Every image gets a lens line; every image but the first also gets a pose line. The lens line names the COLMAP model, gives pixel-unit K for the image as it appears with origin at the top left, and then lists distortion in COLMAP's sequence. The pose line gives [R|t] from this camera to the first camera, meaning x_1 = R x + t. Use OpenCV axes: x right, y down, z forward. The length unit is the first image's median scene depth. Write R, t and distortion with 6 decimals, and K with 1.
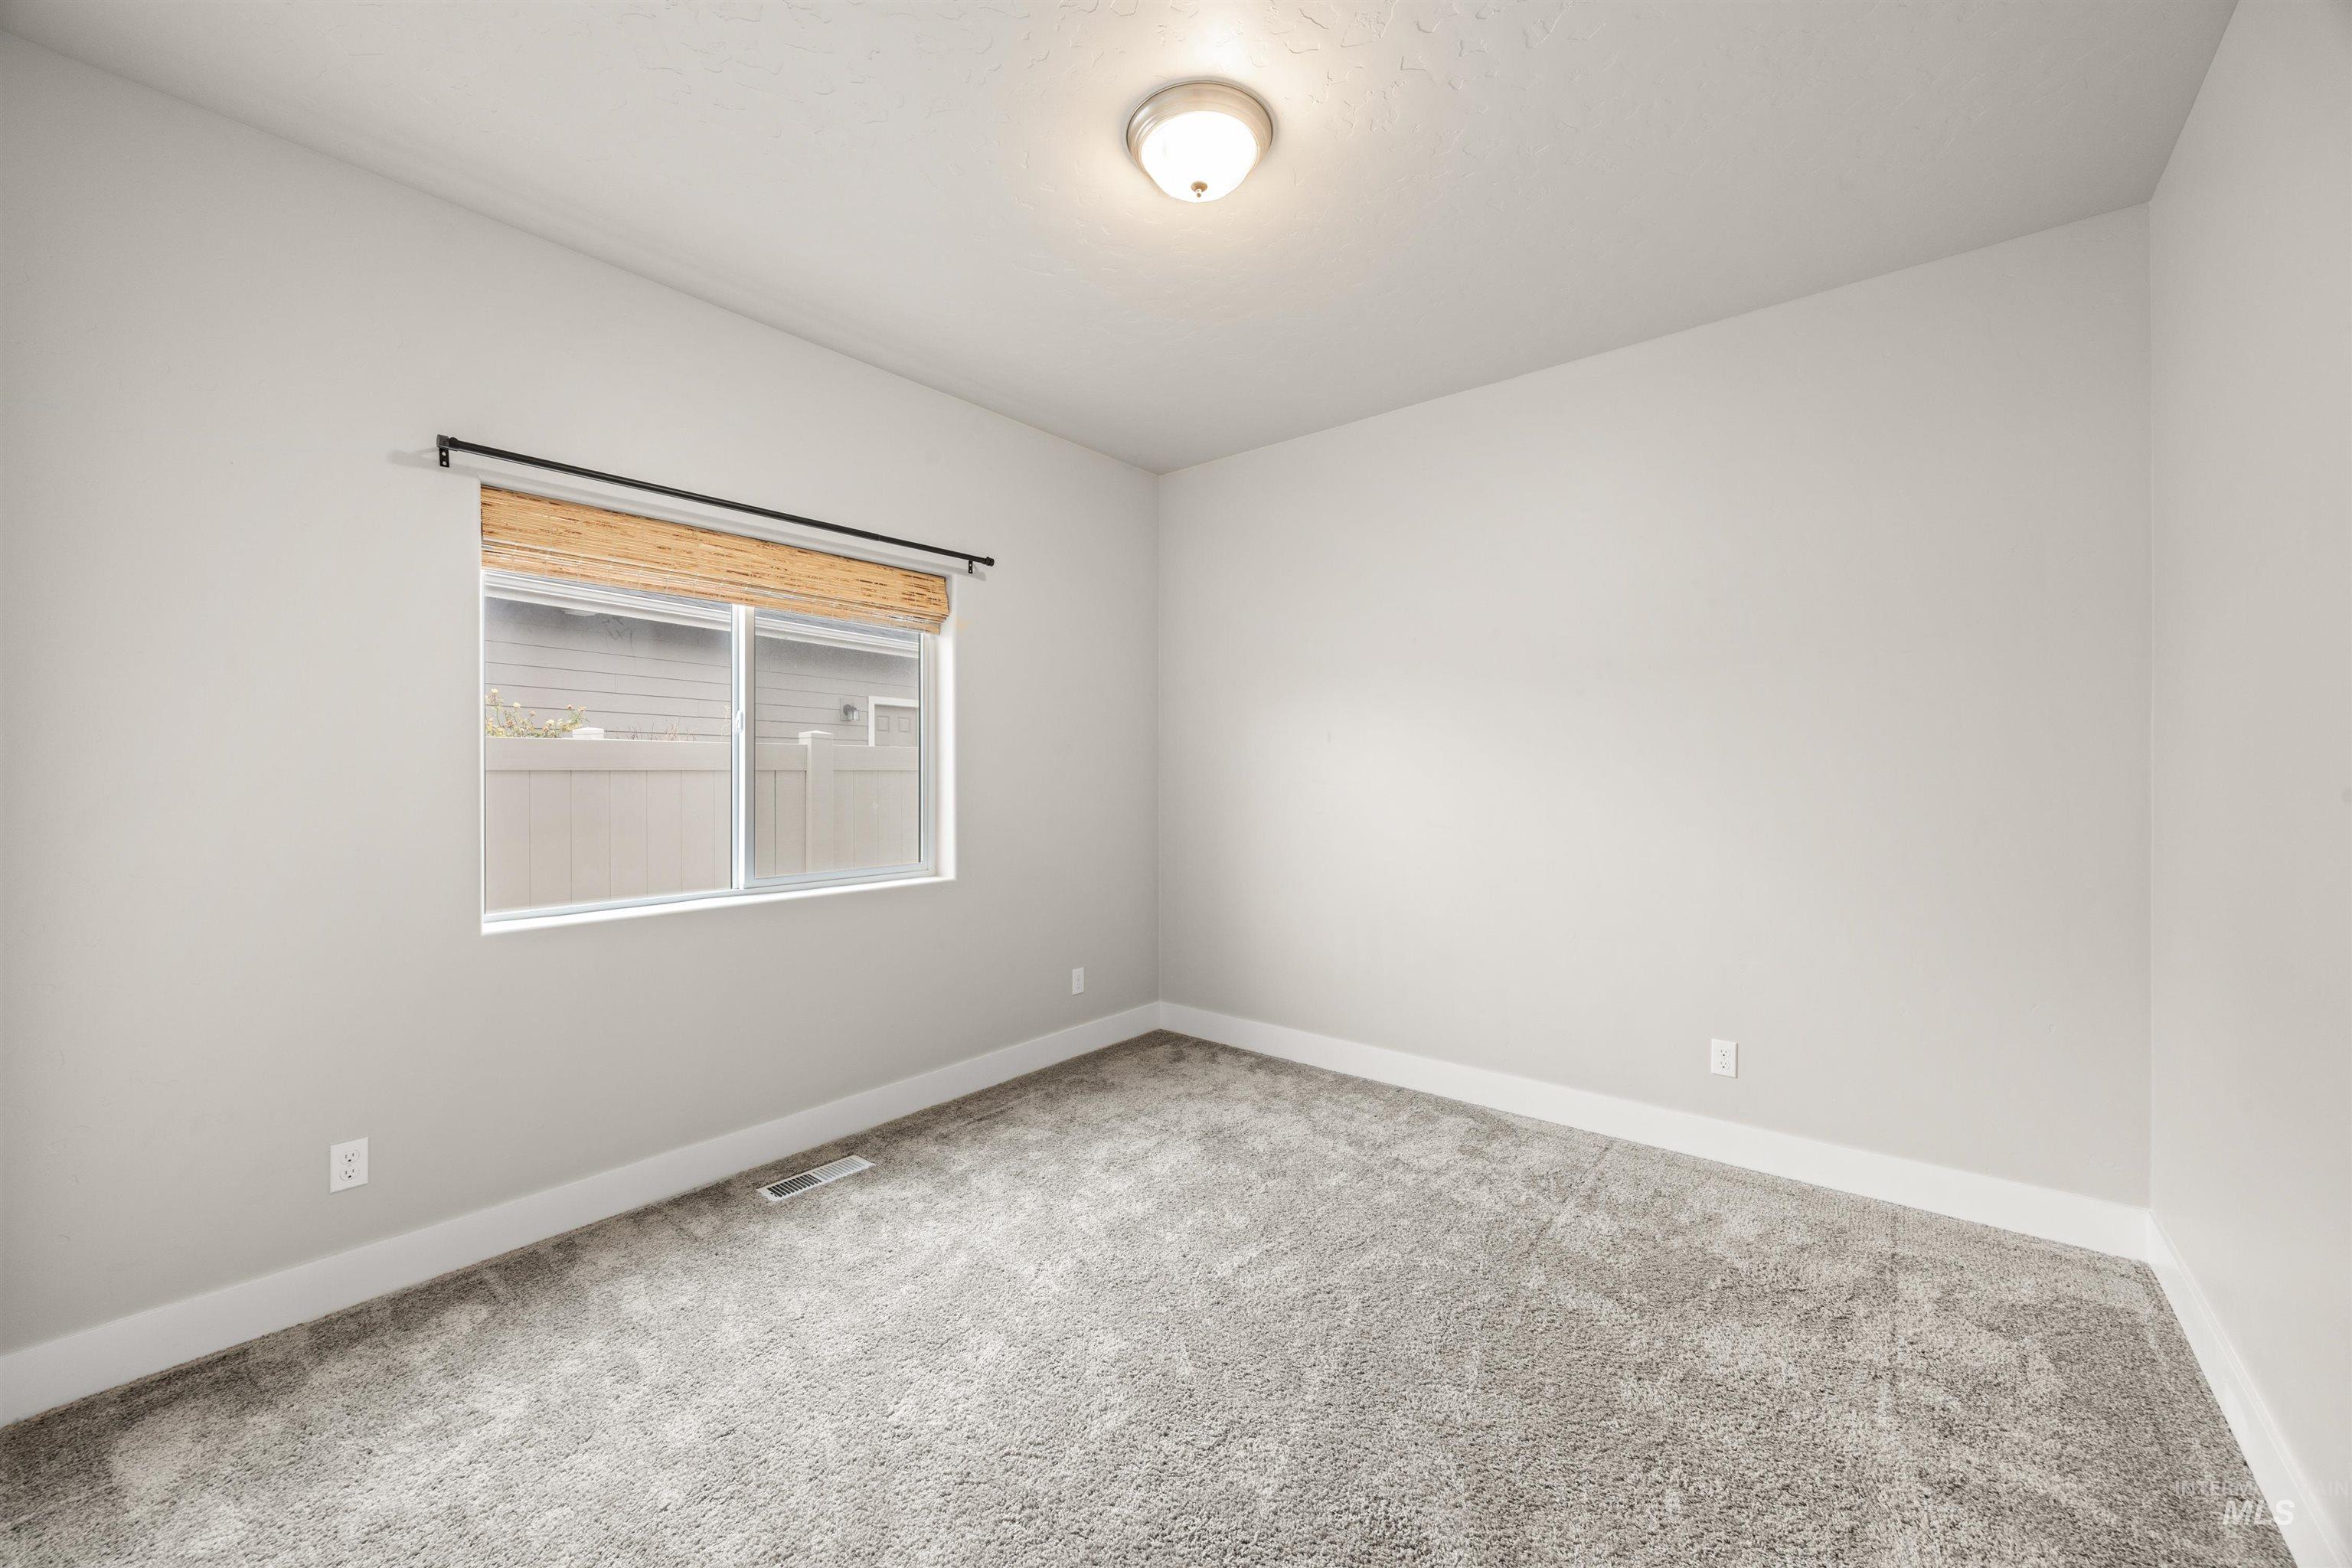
lens RADIAL K [[905.4, 0, 1172.8], [0, 905.4, 770.0], [0, 0, 1]] dist [0.000864, 0.000201]
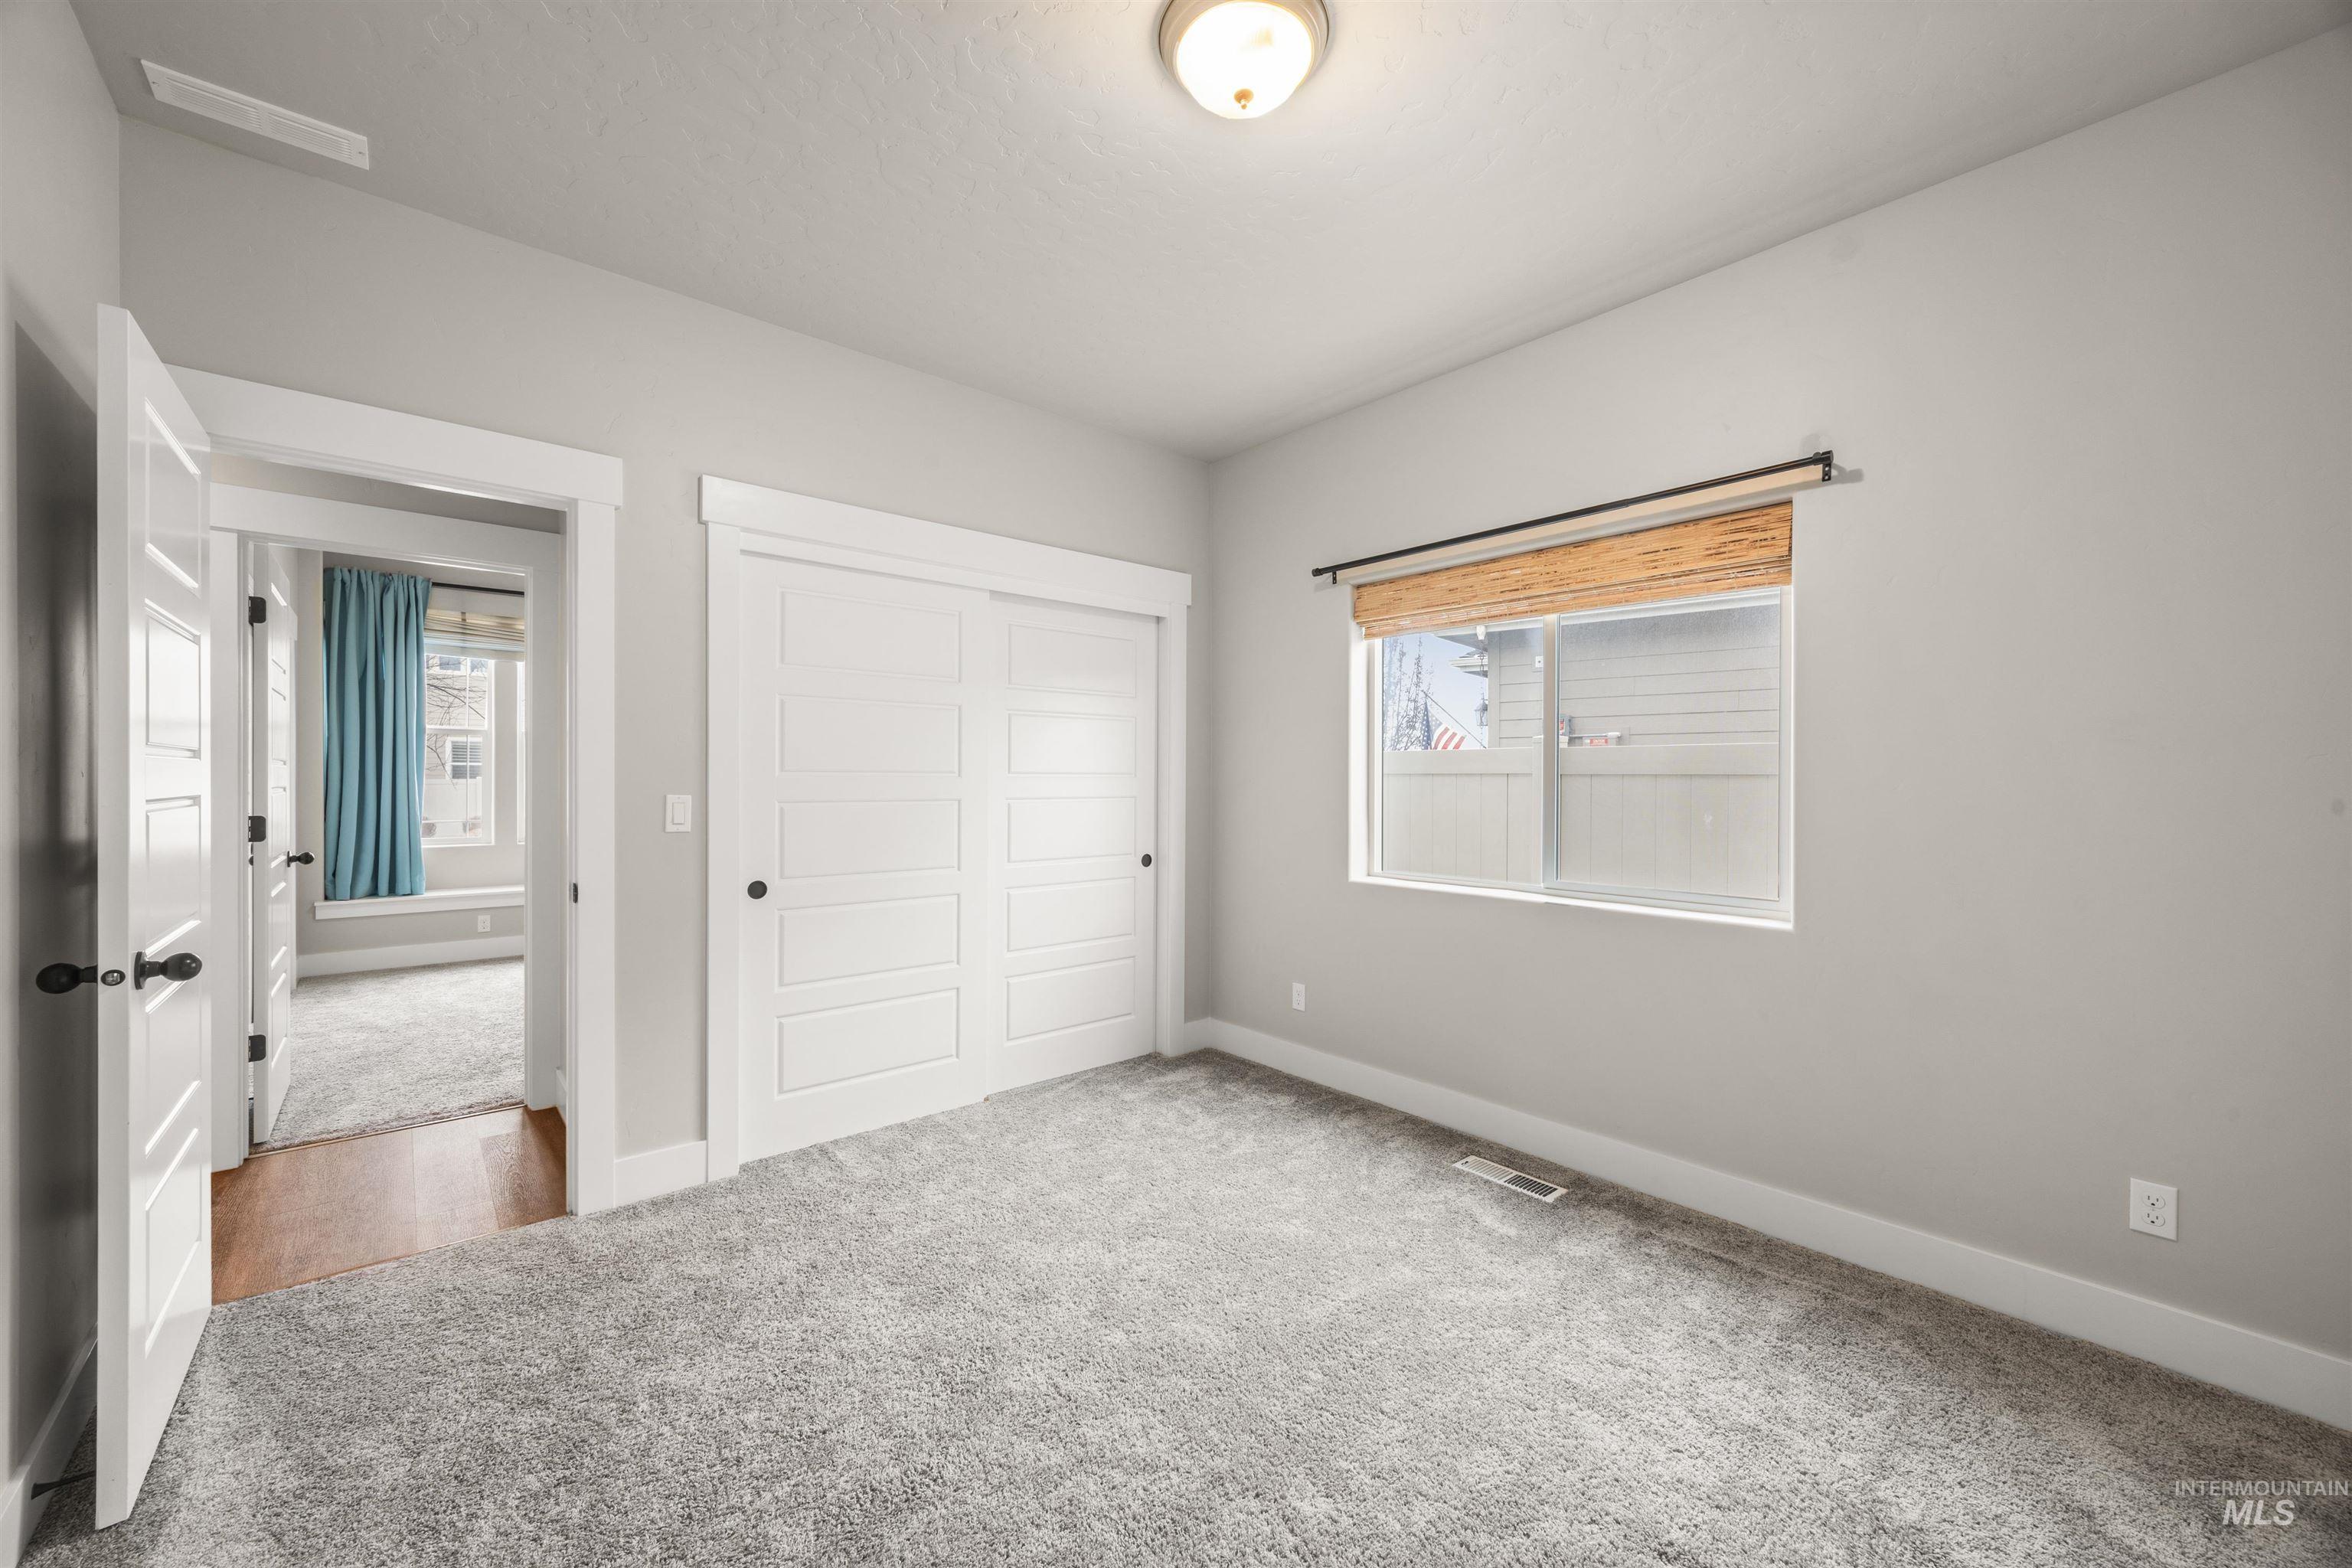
lens RADIAL K [[905.4, 0, 1176.8], [0, 905.4, 783.0], [0, 0, 1]] dist [0.000864, 0.000201]
pose [[-0.170047, 0.008805, -0.985397, 0.639077], [-0.000958, 0.999958, 0.009100, 0.001652], [0.985435, 0.002492, -0.170032, 0.779216]]
